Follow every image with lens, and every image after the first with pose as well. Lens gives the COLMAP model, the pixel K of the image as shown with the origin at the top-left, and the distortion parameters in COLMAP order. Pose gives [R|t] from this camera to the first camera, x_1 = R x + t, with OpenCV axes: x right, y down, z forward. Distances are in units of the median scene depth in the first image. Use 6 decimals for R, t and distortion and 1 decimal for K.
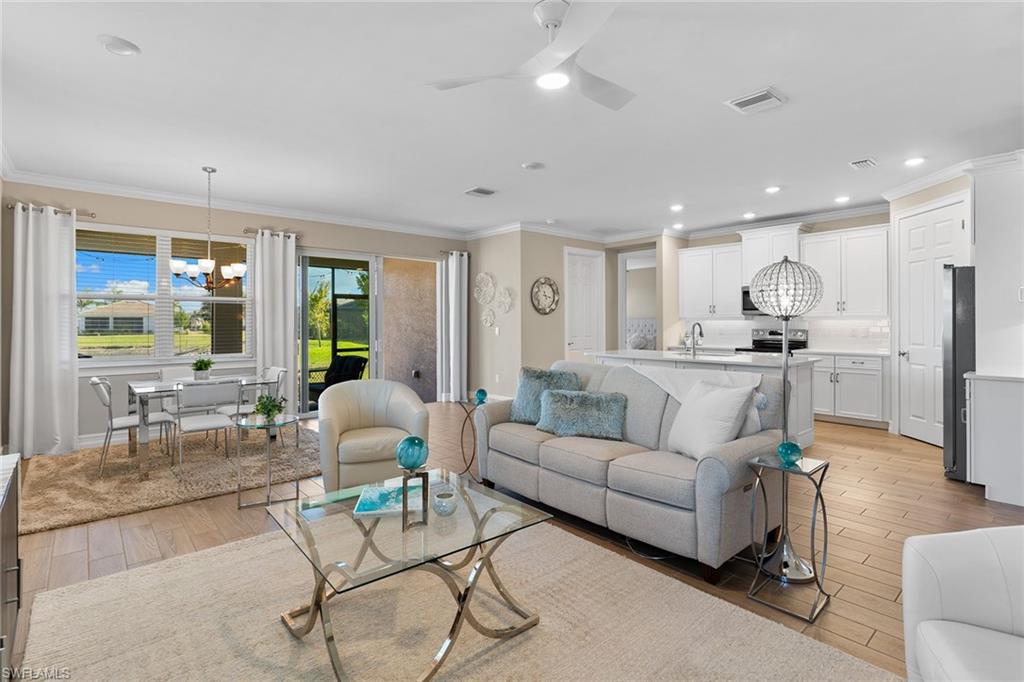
lens RADIAL K [[496.6, 0, 505.9], [0, 496.6, 322.8], [0, 0, 1]] dist [0.001394, 0.001395]
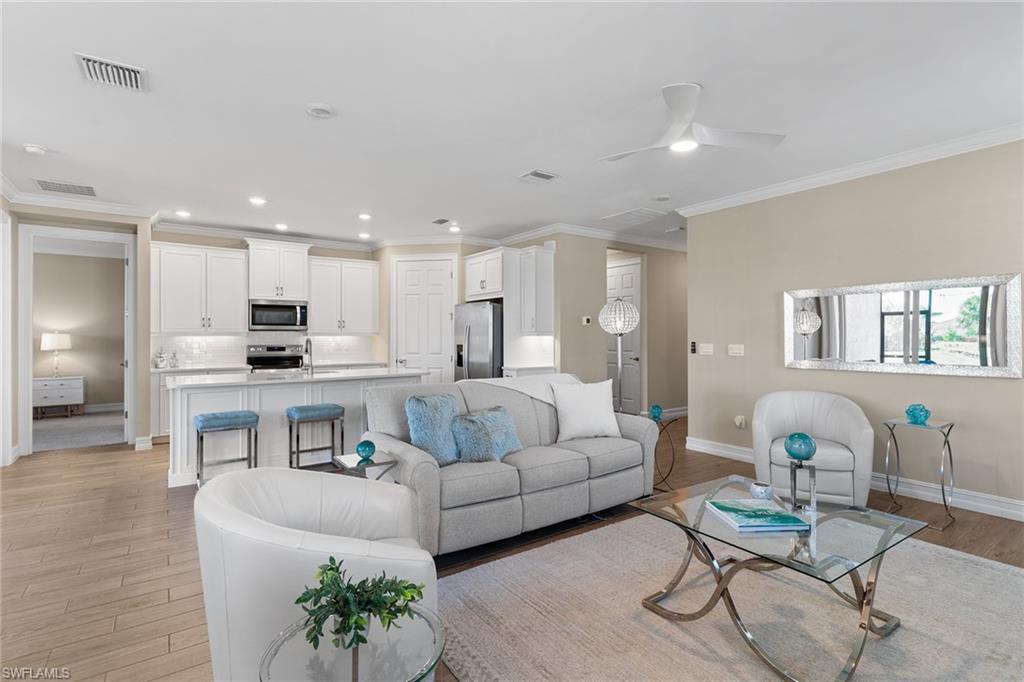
lens RADIAL K [[496.6, 0, 510.5], [0, 496.6, 338.1], [0, 0, 1]] dist [0.001394, 0.001395]
pose [[0.086949, 0.000724, 0.996213, -0.520696], [0.001969, 0.999998, -0.000899, 0.001136], [-0.996211, 0.002040, 0.086947, 0.578036]]
